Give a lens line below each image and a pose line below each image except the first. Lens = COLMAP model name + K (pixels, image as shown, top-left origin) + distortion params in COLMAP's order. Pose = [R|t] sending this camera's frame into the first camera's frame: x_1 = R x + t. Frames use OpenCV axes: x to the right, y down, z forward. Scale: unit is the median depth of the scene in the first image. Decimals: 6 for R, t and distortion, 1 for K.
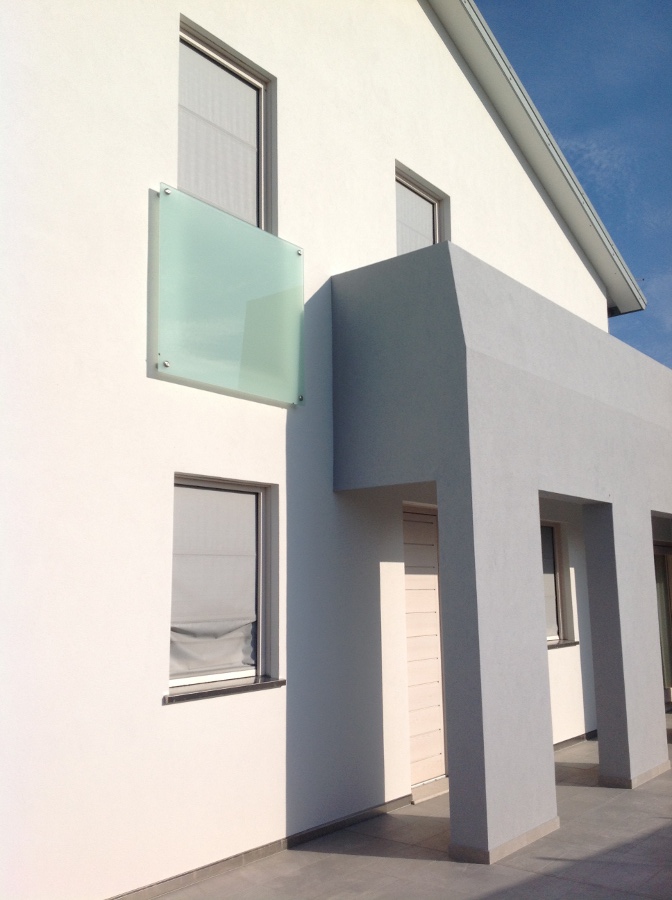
lens RADIAL K [[844.8, 0, 336.0], [0, 844.8, 450.0], [0, 0, 1]] dist [0.188049, -0.447369]
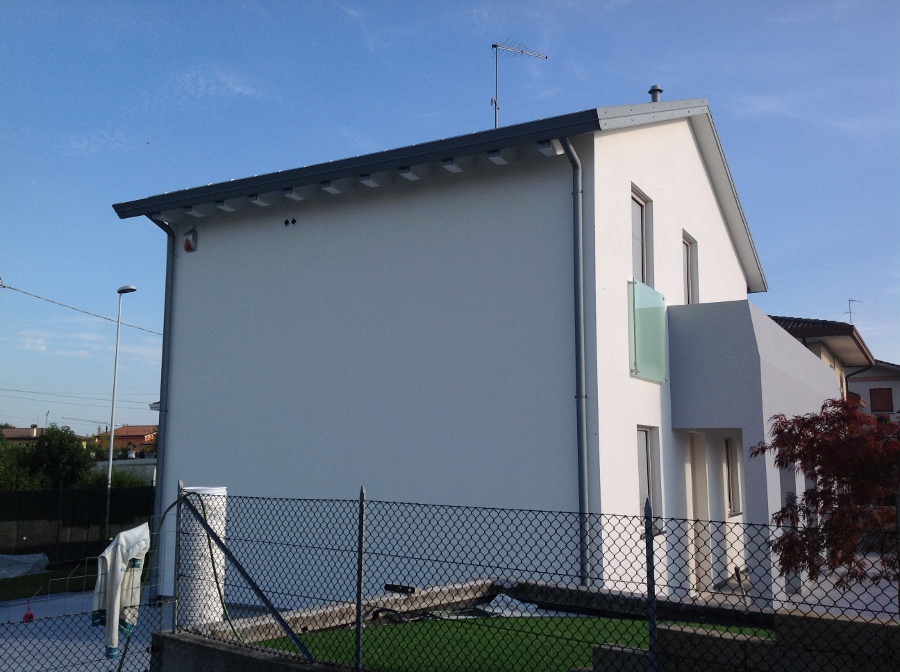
lens RADIAL K [[844.8, 0, 450.0], [0, 844.8, 336.0], [0, 0, 1]] dist [0.188049, -0.447369]
pose [[0.987999, 0.038956, 0.149466, -0.767216], [-0.041274, 0.999070, 0.012436, -0.154136], [-0.148843, -0.018456, 0.988689, -0.743680]]
